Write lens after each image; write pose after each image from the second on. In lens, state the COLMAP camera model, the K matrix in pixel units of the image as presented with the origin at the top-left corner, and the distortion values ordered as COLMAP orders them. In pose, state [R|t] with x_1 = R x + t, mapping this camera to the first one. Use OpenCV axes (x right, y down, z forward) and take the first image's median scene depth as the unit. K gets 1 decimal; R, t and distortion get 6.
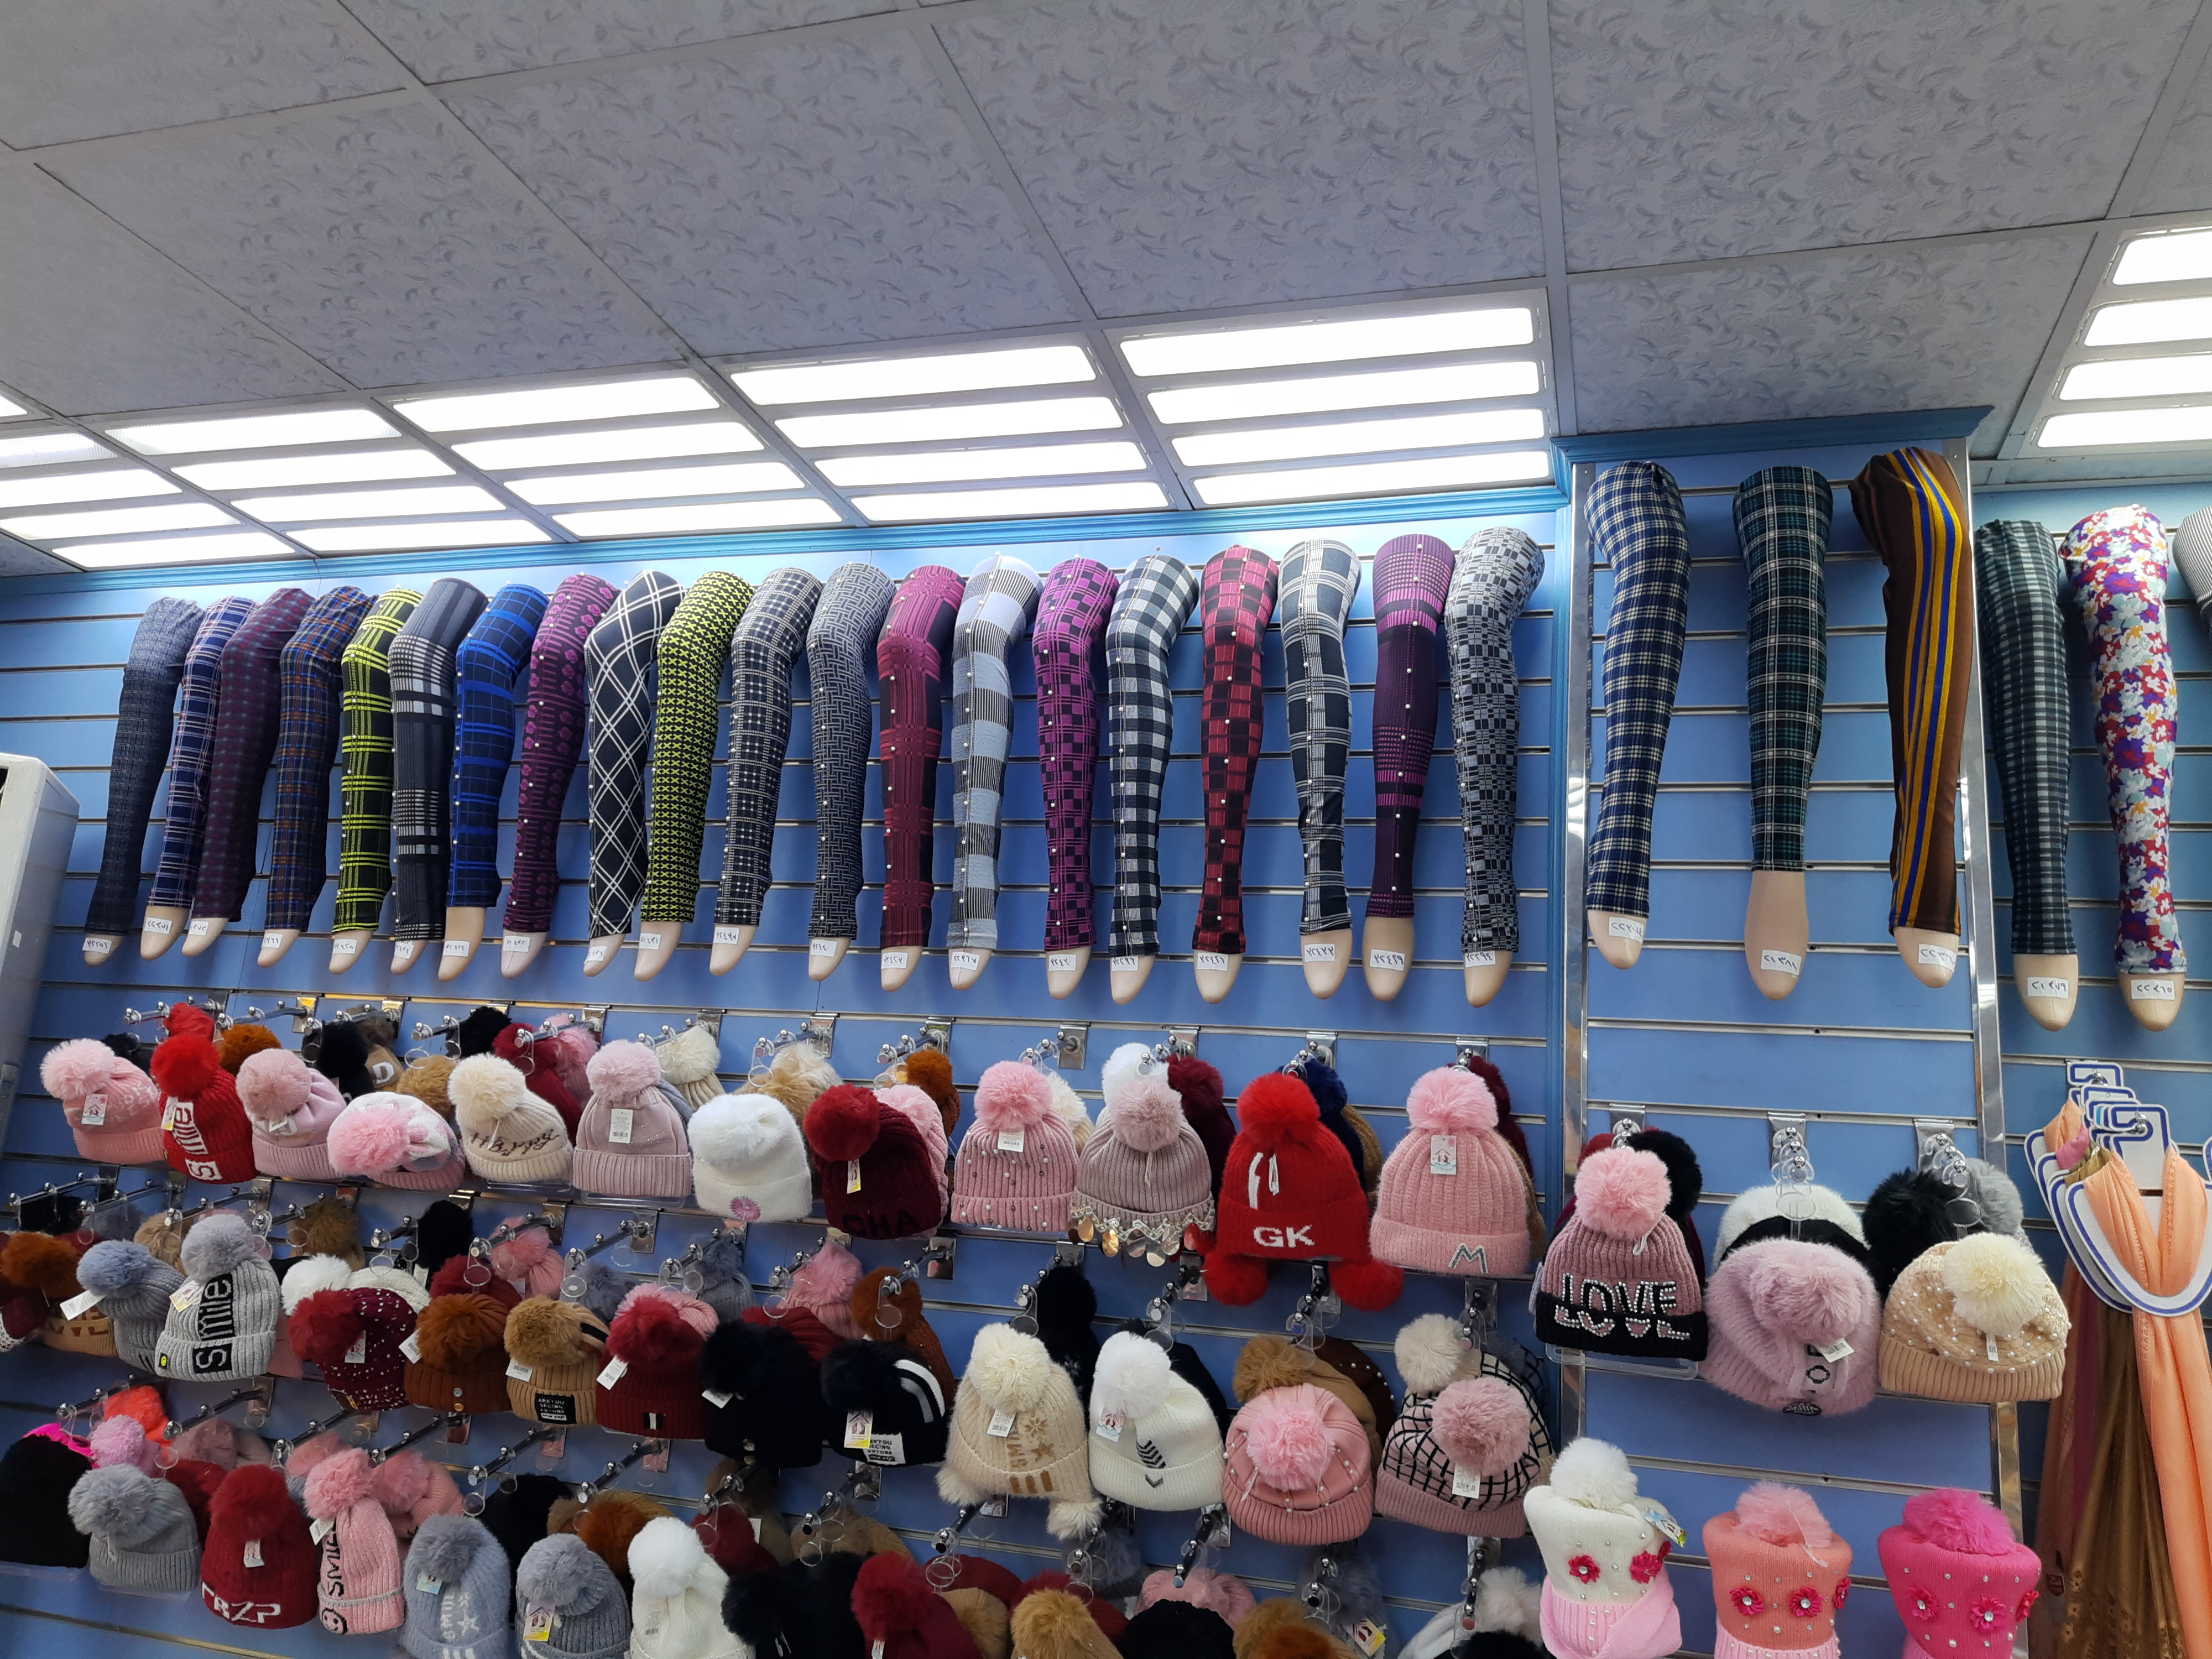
lens RADIAL K [[1704.2, 0, 1126.7], [0, 1704.2, 827.2], [0, 0, 1]] dist [0.008297, -0.002593]
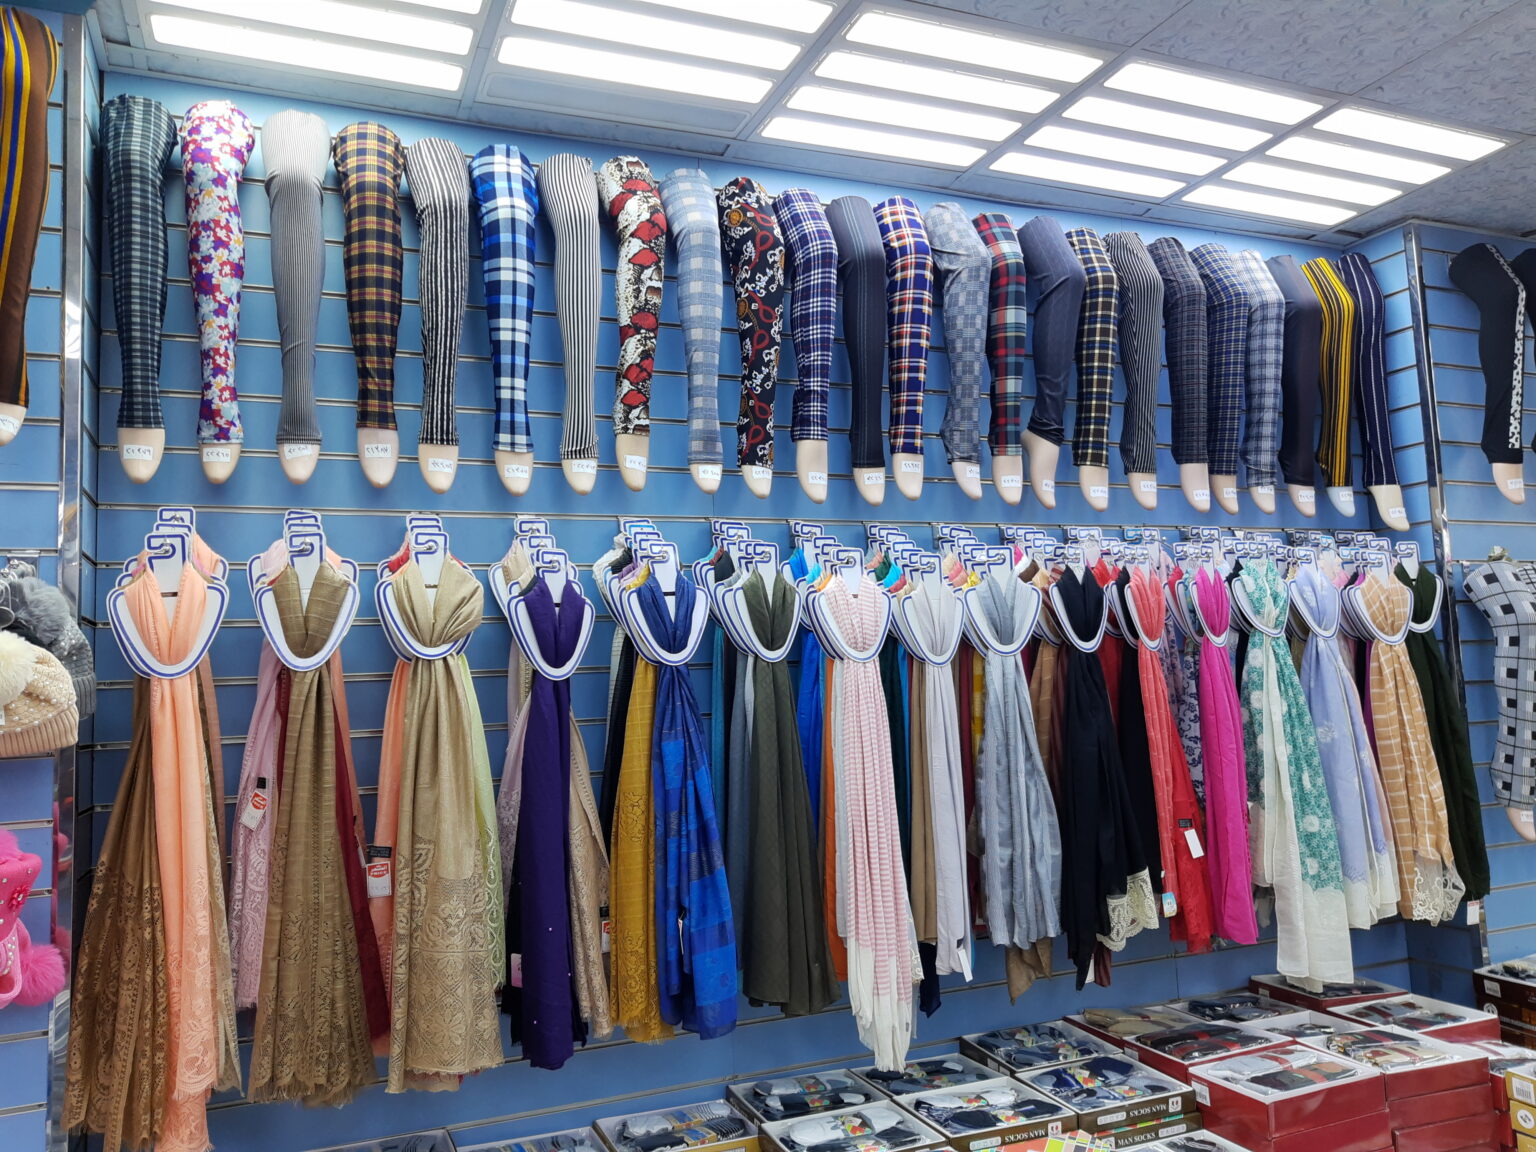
lens RADIAL K [[1183.0, 0, 763.1], [0, 1183.0, 569.5], [0, 0, 1]] dist [0.015232, -0.005743]
pose [[0.775706, -0.043053, 0.629624, 0.292677], [-0.054502, 0.989373, 0.134799, 0.028273], [-0.628736, -0.138880, 0.765116, -0.043314]]
